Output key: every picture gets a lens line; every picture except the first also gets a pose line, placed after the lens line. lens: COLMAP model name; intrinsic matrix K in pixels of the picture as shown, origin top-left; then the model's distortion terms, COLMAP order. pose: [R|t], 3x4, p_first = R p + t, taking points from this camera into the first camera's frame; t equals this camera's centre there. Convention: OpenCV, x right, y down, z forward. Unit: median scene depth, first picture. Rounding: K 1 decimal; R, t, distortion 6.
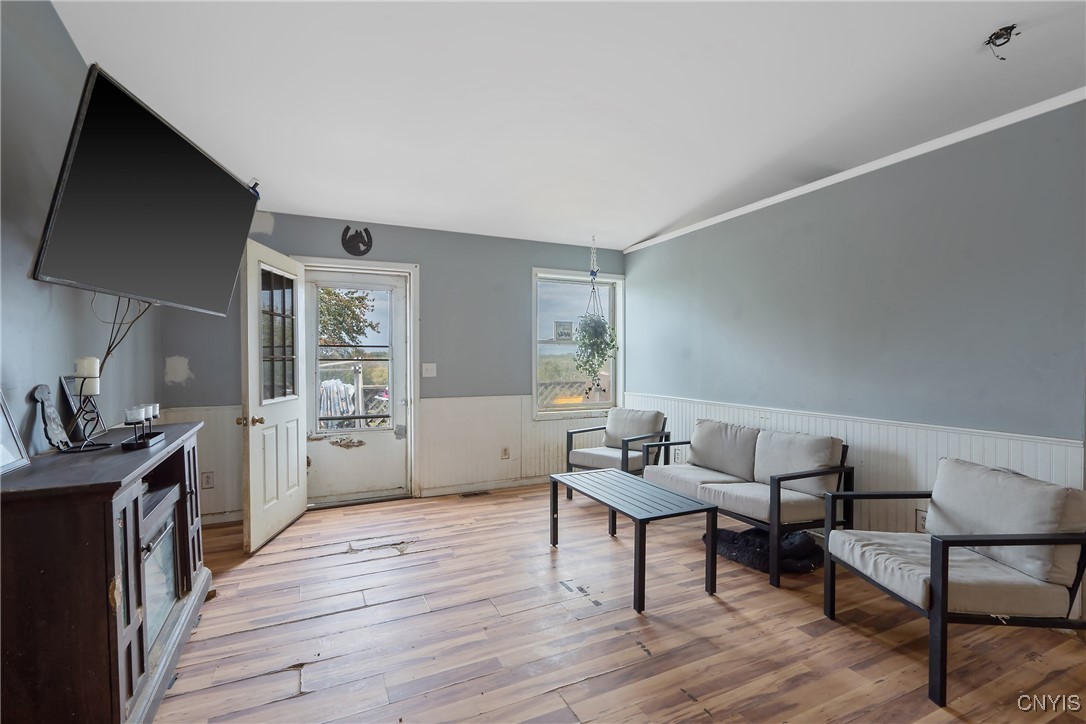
lens RADIAL K [[494.9, 0, 535.6], [0, 494.9, 360.5], [0, 0, 1]] dist [-0.005593, 0.000664]
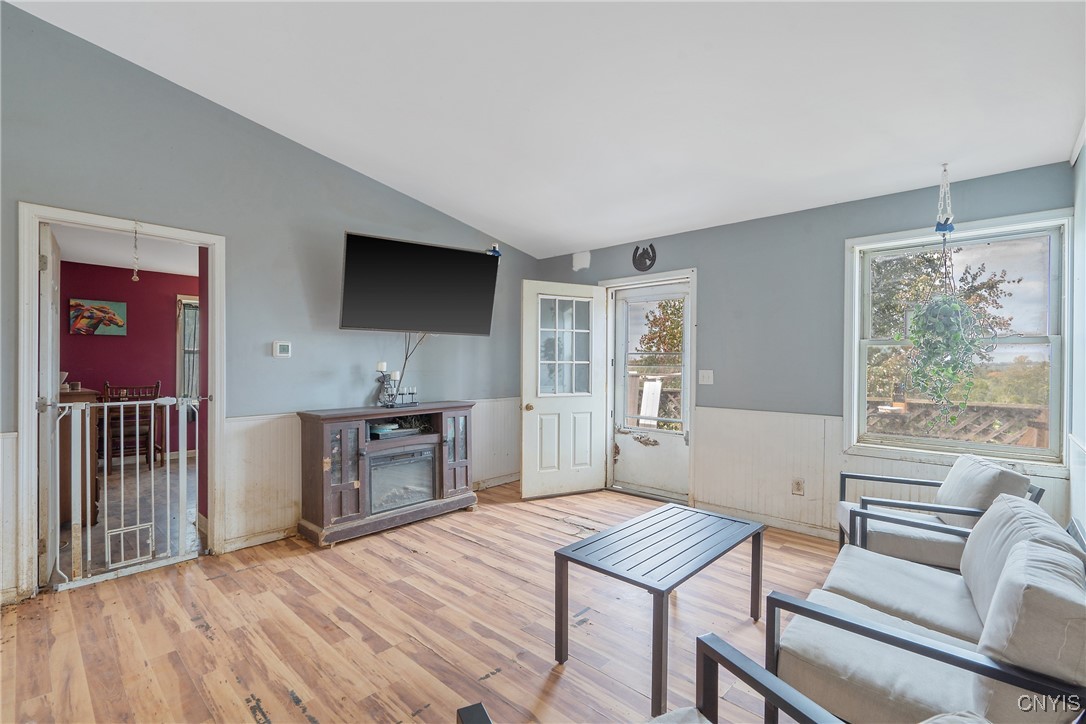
lens RADIAL K [[494.9, 0, 538.9], [0, 494.9, 362.4], [0, 0, 1]] dist [-0.005593, 0.000664]
pose [[0.368912, 0.004341, -0.929454, 0.578022], [-0.010797, 0.999942, 0.000385, -0.006440], [0.929402, 0.009894, 0.368937, 0.375930]]
